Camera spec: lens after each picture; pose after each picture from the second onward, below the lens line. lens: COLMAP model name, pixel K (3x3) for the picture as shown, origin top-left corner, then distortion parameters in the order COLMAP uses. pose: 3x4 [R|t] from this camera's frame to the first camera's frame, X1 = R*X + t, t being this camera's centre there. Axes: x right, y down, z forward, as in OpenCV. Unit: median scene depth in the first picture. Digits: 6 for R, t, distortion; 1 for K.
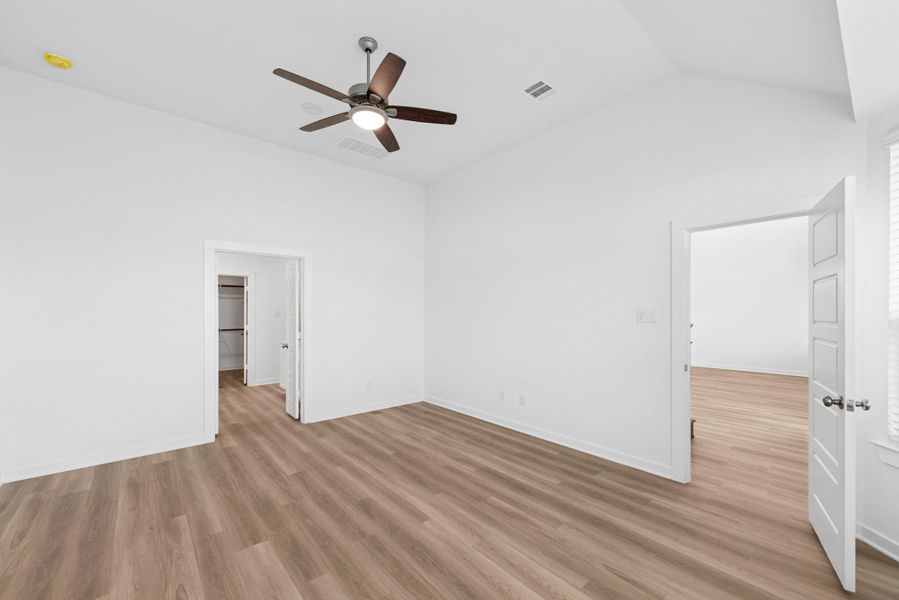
lens RADIAL K [[372.2, 0, 449.5], [0, 372.2, 300.0], [0, 0, 1]] dist [-0.001538, -0.000176]
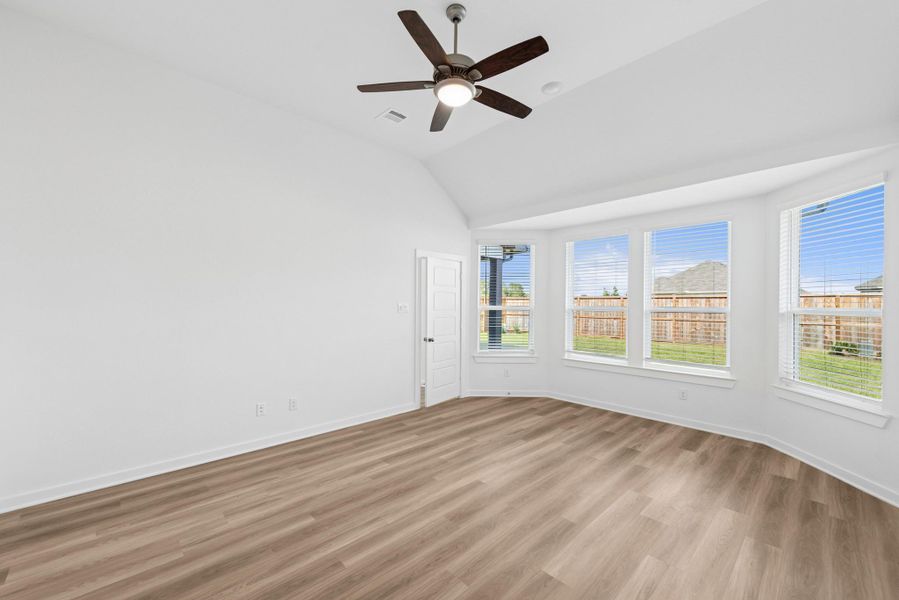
lens RADIAL K [[372.2, 0, 449.5], [0, 372.2, 300.0], [0, 0, 1]] dist [-0.001538, -0.000176]
pose [[-0.072768, 0.006151, 0.997330, -0.962373], [-0.033965, 0.999386, -0.008641, 0.014532], [-0.996770, -0.034503, -0.072514, 0.922741]]
